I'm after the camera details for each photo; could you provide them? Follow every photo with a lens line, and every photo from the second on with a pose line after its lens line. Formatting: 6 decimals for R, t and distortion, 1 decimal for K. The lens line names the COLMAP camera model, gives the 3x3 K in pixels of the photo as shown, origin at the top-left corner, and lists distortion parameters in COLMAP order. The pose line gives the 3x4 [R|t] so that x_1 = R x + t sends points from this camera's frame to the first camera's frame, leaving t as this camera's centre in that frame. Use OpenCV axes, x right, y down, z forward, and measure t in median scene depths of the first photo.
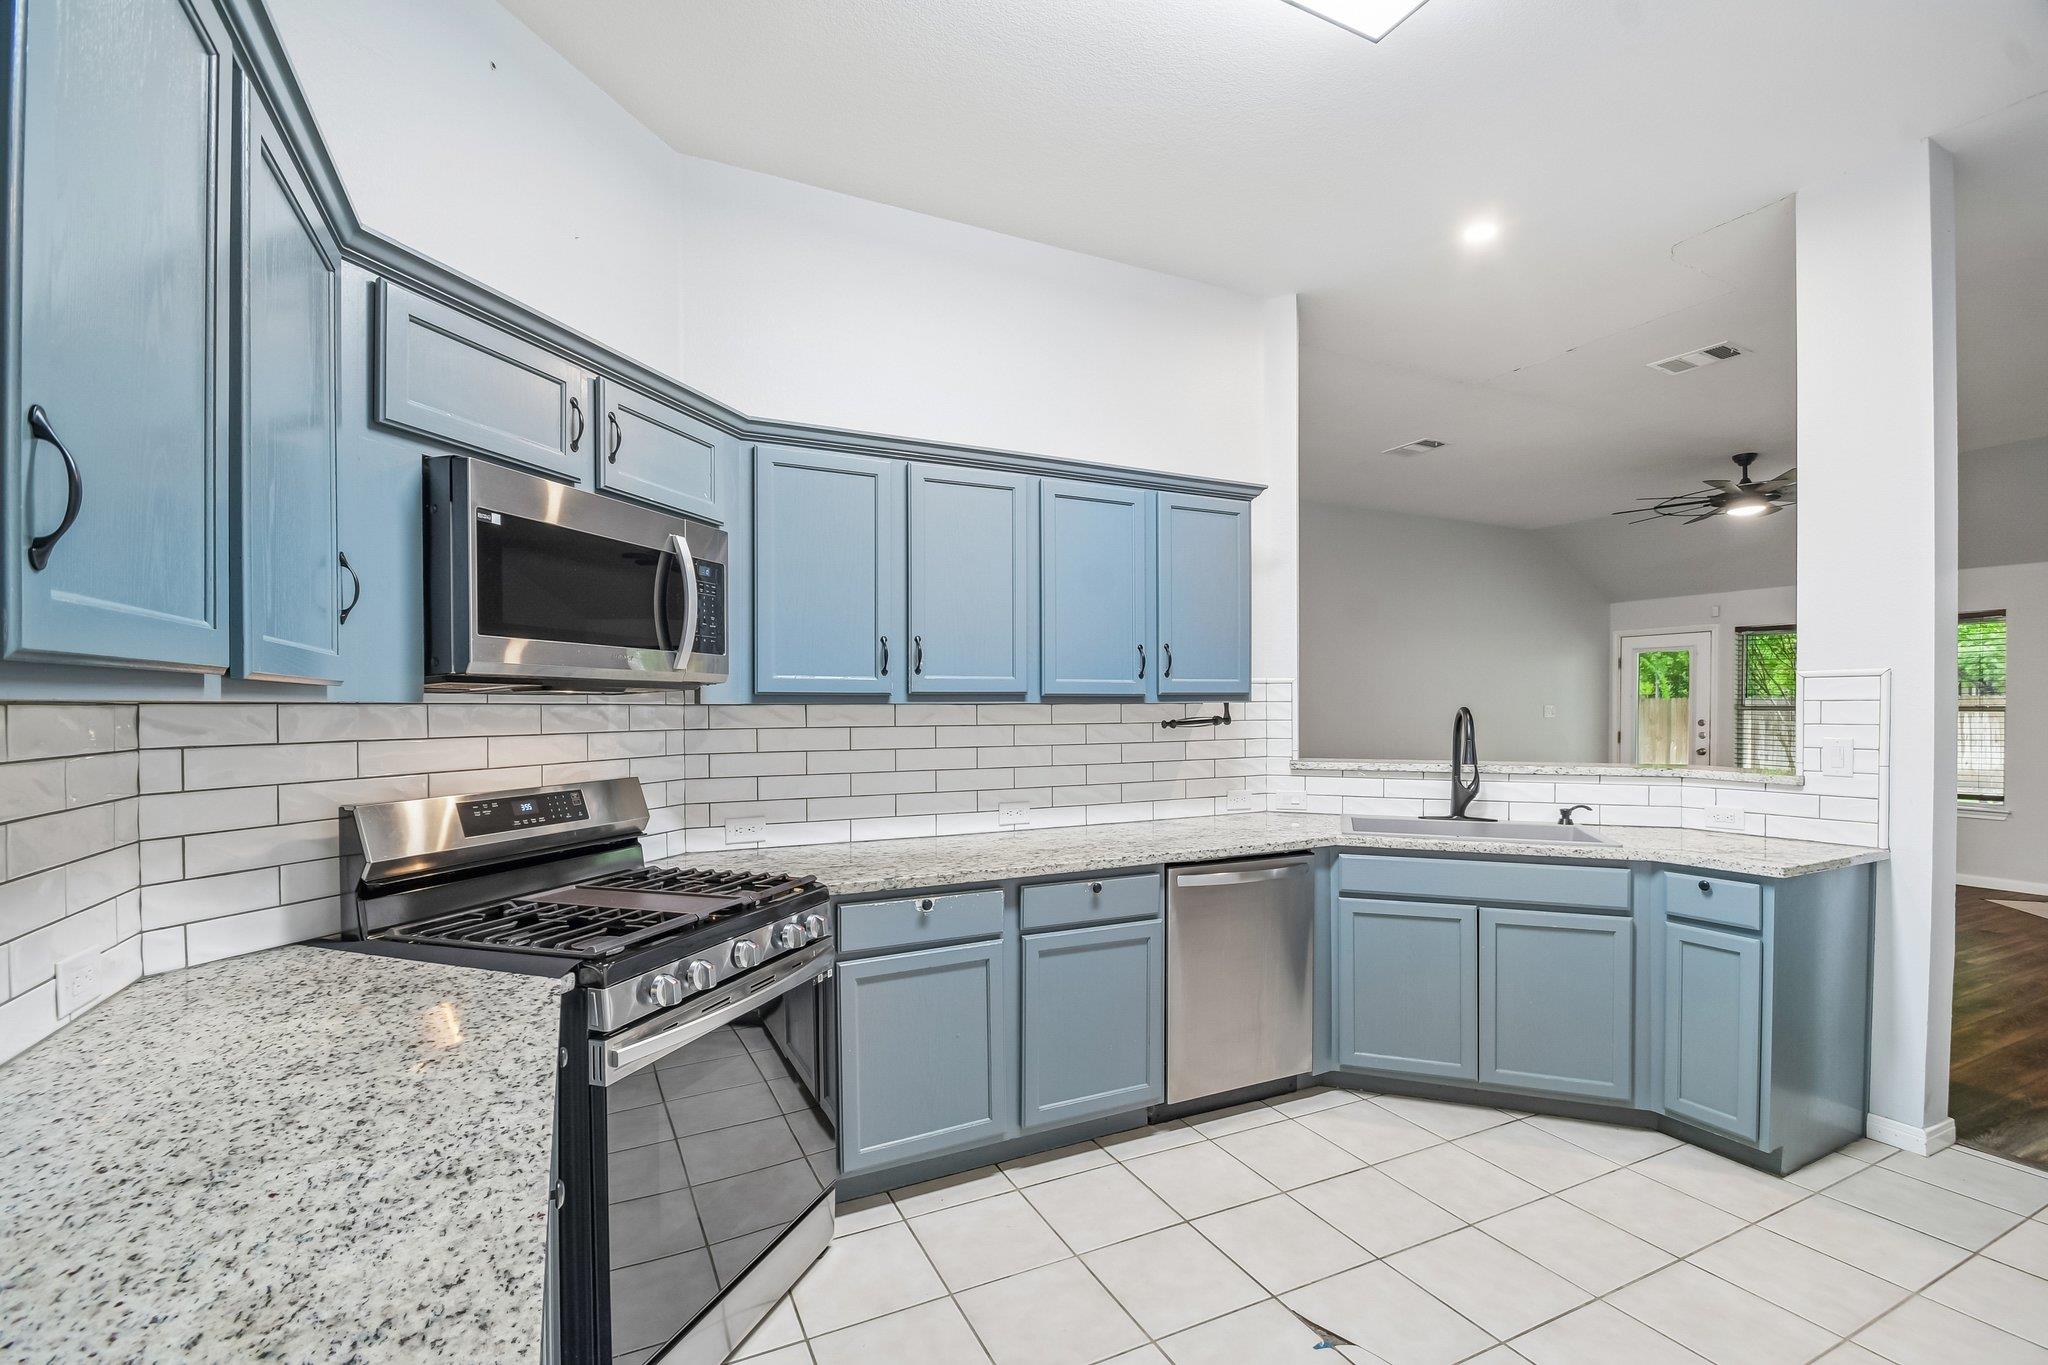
lens RADIAL K [[916.3, 0, 1019.7], [0, 916.3, 715.7], [0, 0, 1]] dist [0.003154, 0.000241]
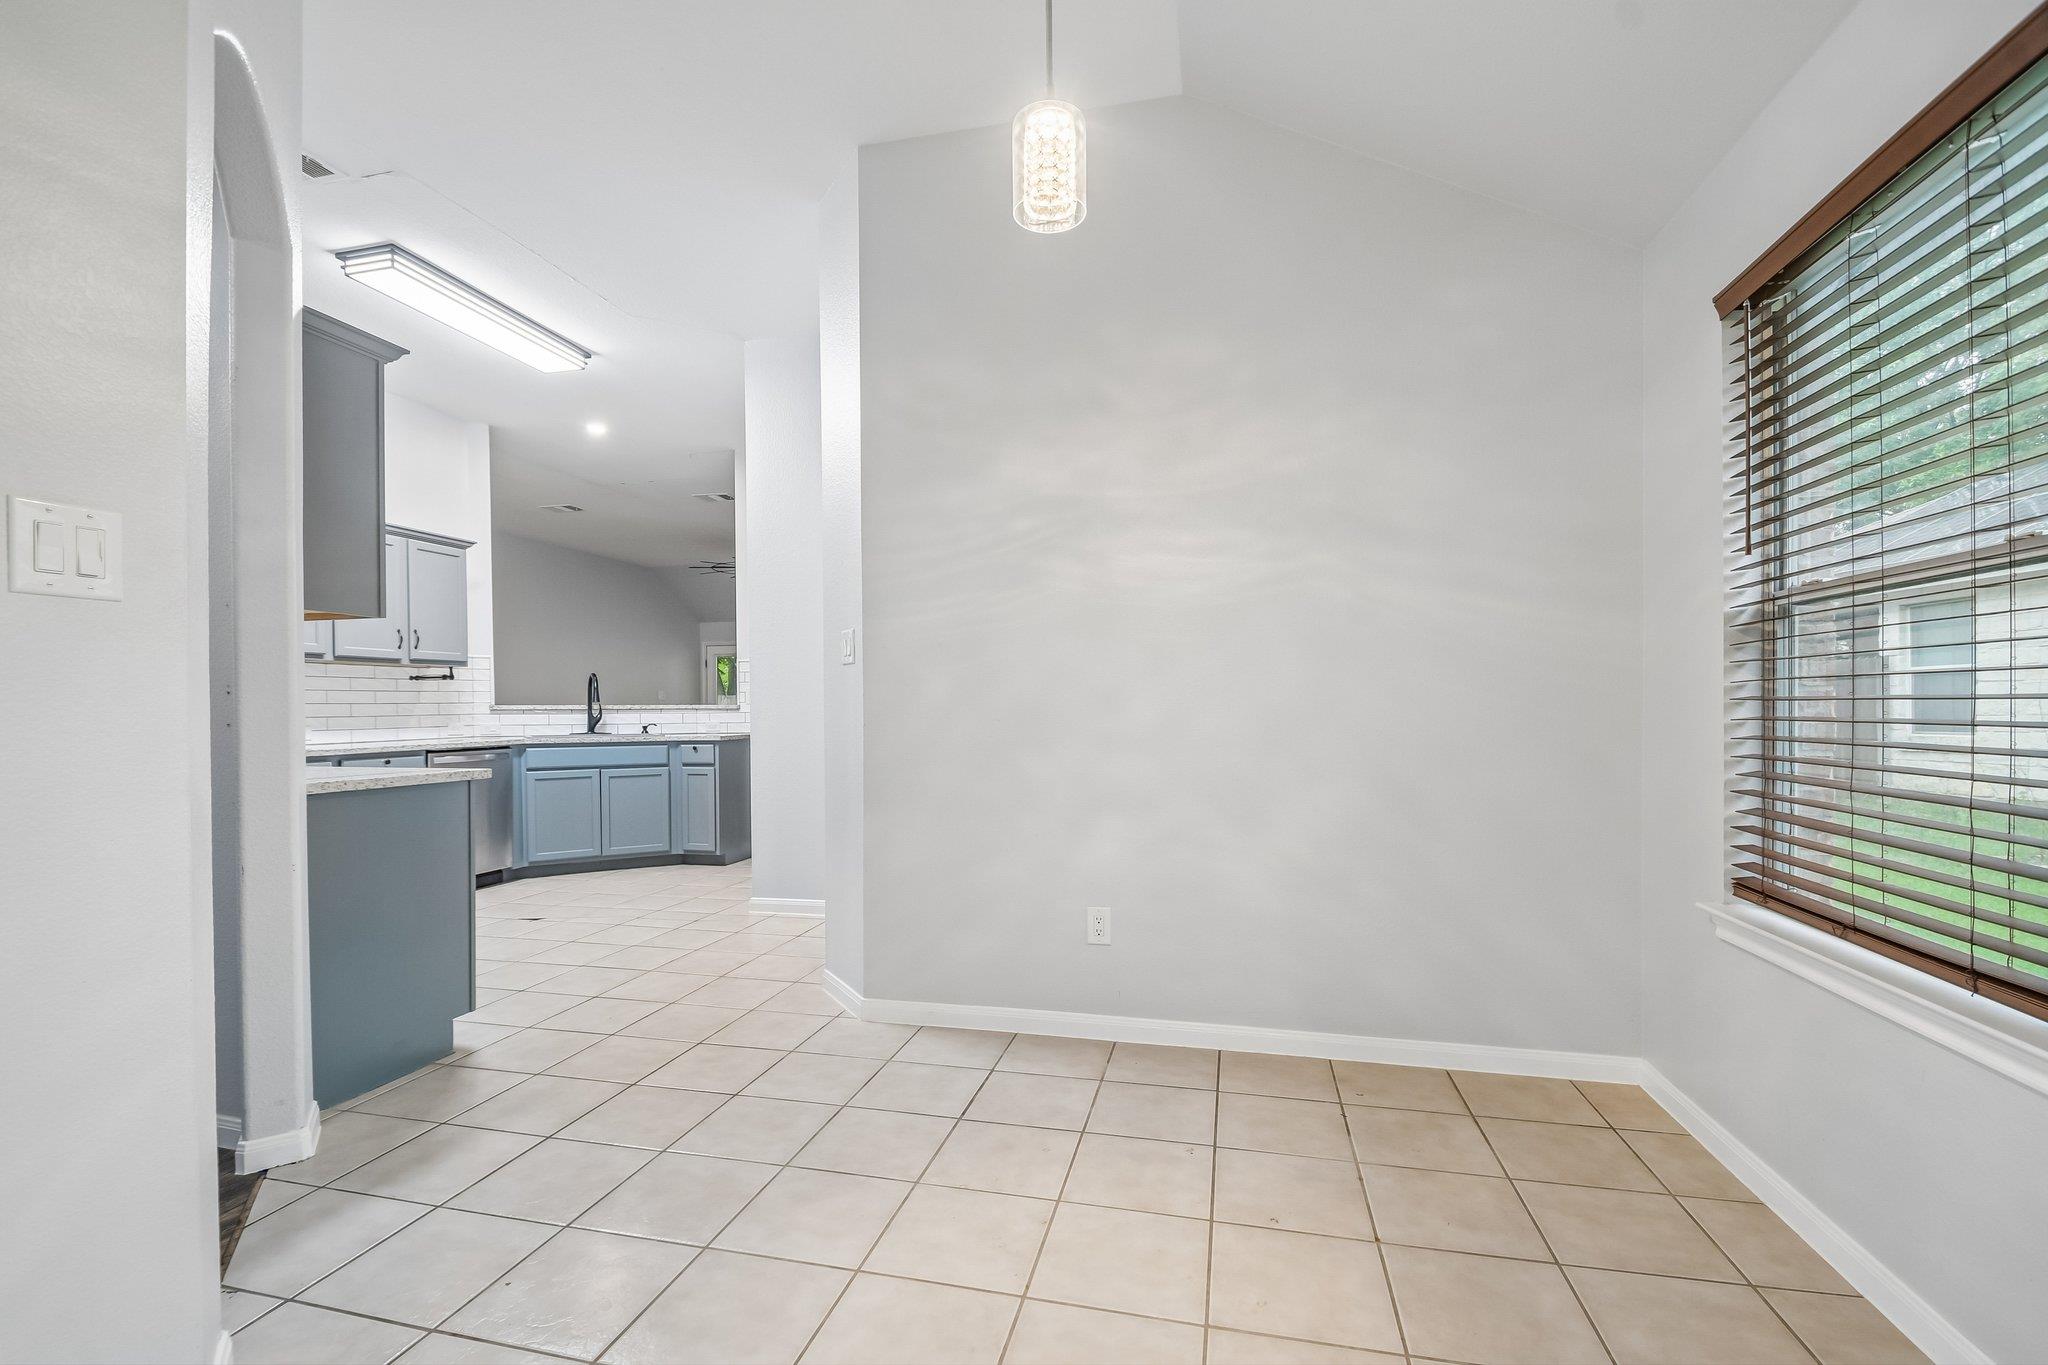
lens RADIAL K [[893.6, 0, 1019.8], [0, 893.6, 724.5], [0, 0, 1]] dist [0.001034, -0.000196]
pose [[0.637639, -0.015738, 0.770174, -0.385907], [0.011693, 0.999874, 0.010751, 0.088749], [-0.770246, 0.002150, 0.637743, -0.876739]]
